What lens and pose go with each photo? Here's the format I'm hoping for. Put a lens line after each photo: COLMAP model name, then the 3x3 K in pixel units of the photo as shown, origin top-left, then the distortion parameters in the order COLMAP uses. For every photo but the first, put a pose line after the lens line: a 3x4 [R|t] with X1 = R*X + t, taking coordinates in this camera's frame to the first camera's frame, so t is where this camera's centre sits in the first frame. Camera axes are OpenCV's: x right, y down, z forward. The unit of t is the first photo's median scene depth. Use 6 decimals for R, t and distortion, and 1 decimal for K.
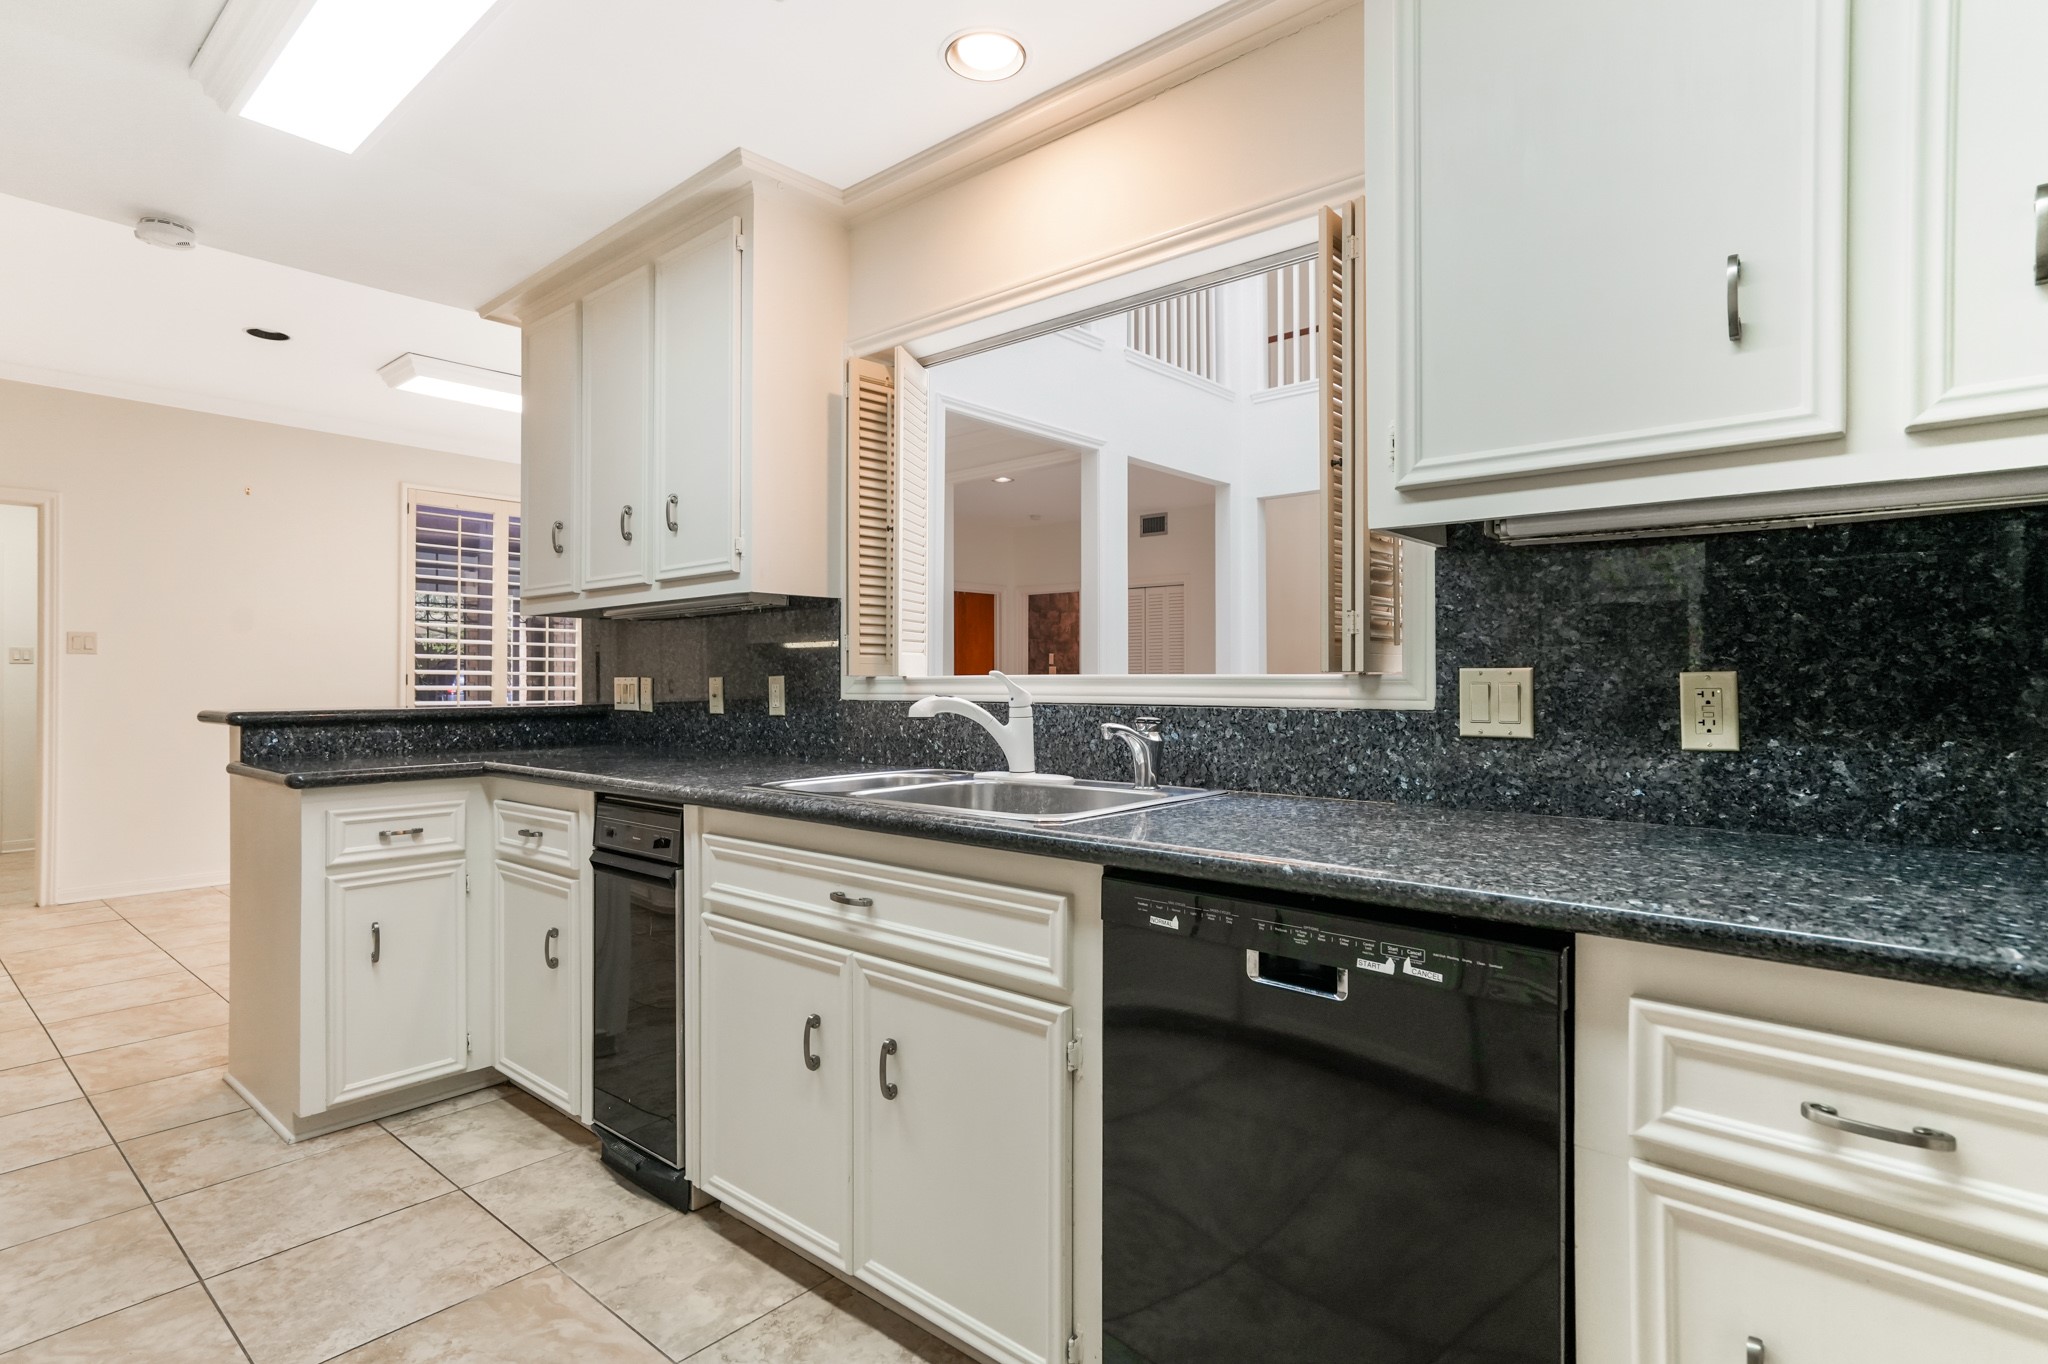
lens RADIAL K [[1053.5, 0, 1032.9], [0, 1053.5, 682.5], [0, 0, 1]] dist [-0.006169, 0.013577]
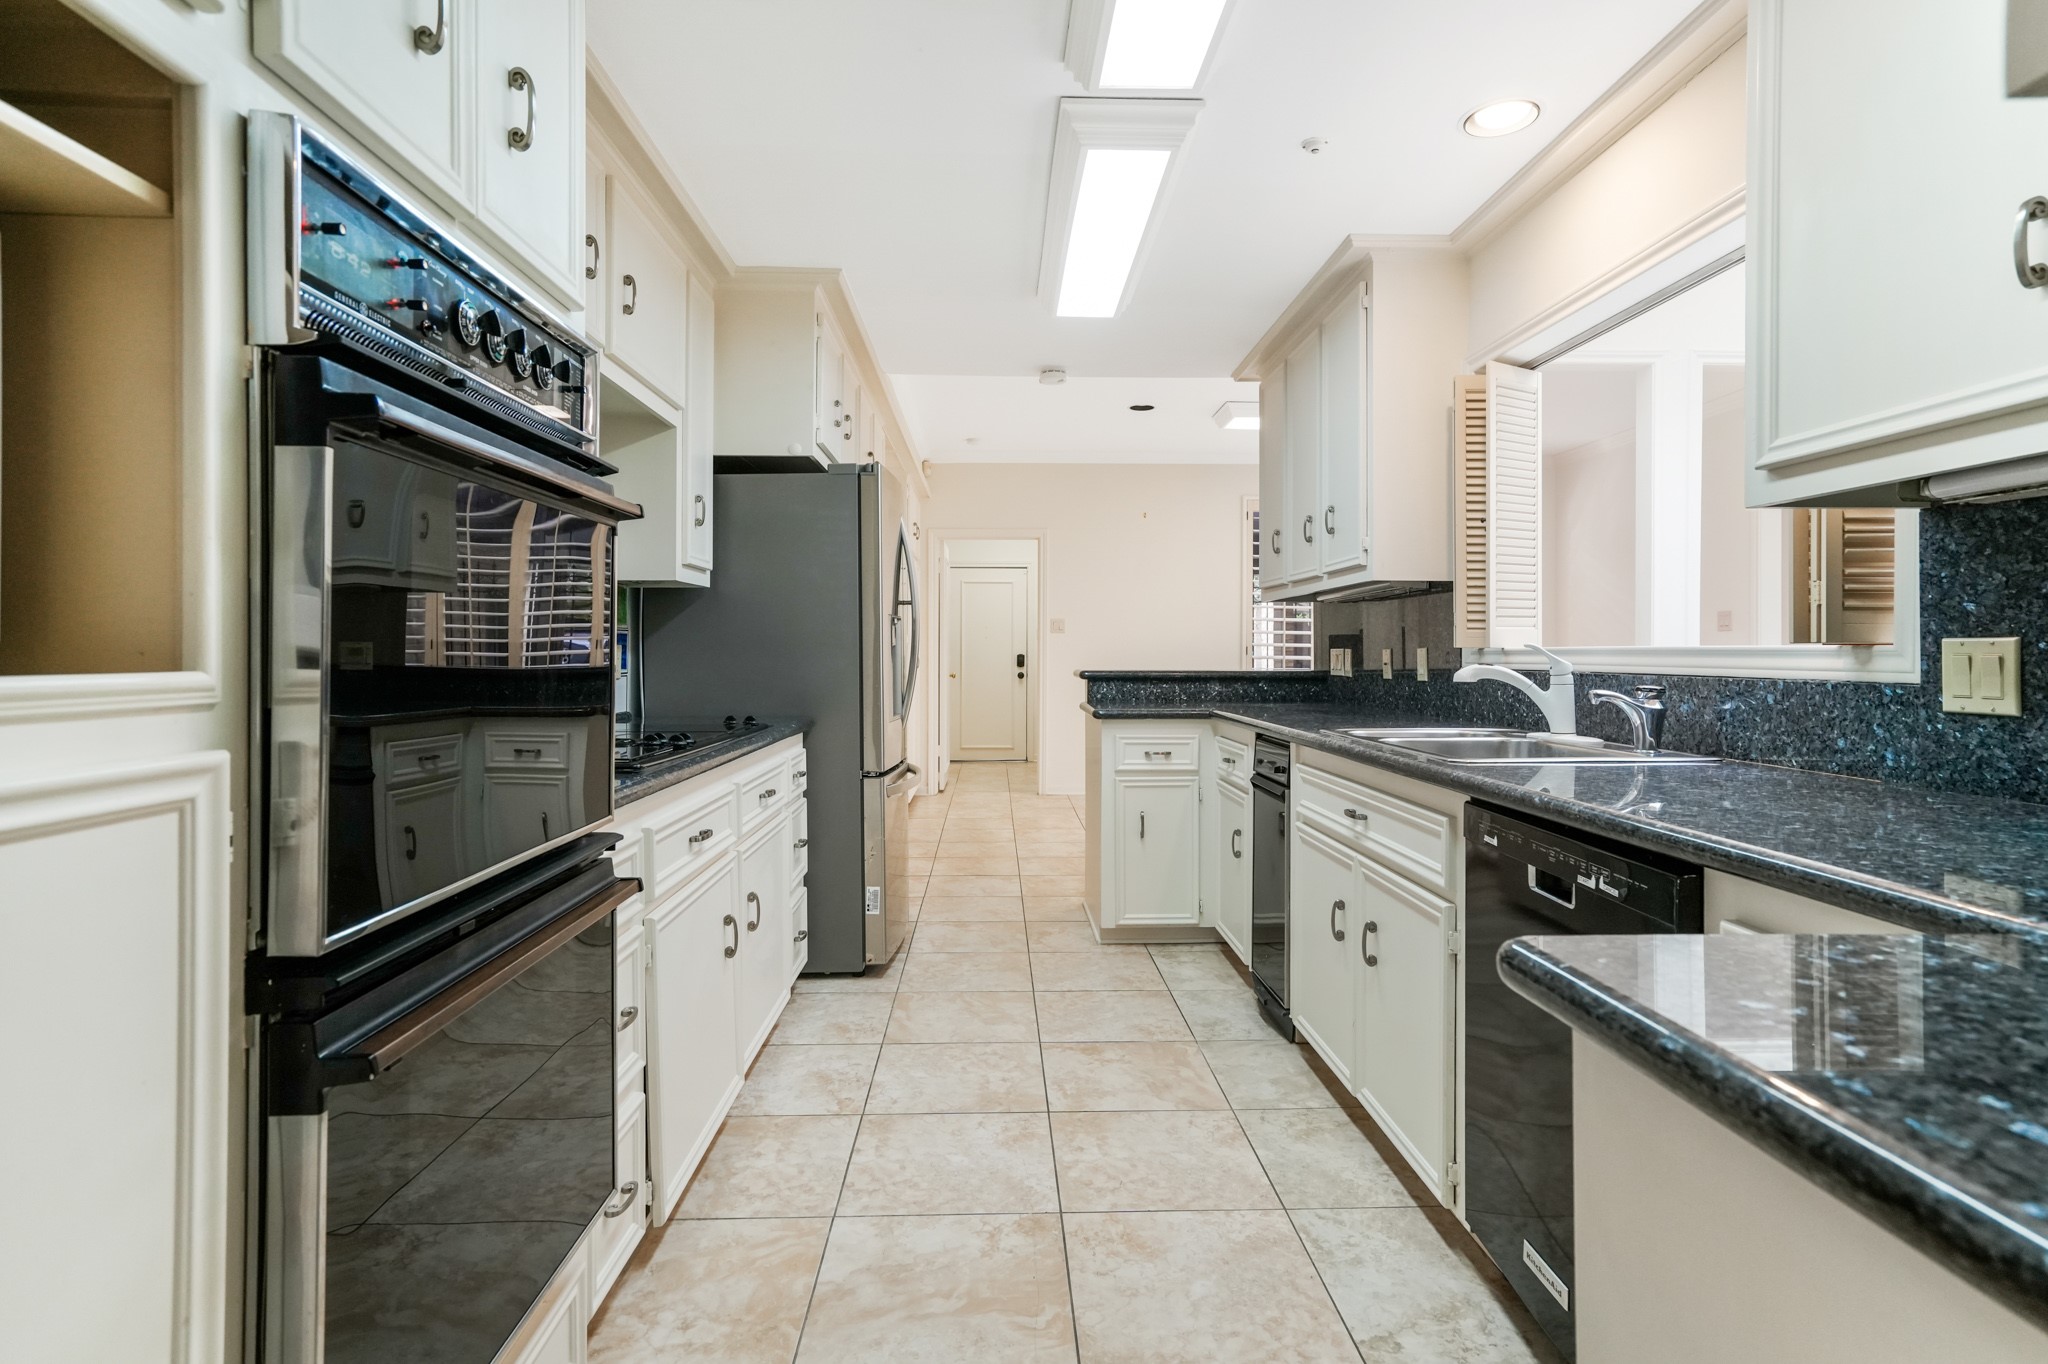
lens RADIAL K [[1053.5, 0, 1023.3], [0, 1053.5, 665.9], [0, 0, 1]] dist [-0.006169, 0.013577]
pose [[0.681456, 0.012740, -0.731748, 0.443331], [-0.005076, 0.999907, 0.012682, 0.002358], [0.731841, -0.004928, 0.681457, -0.185216]]
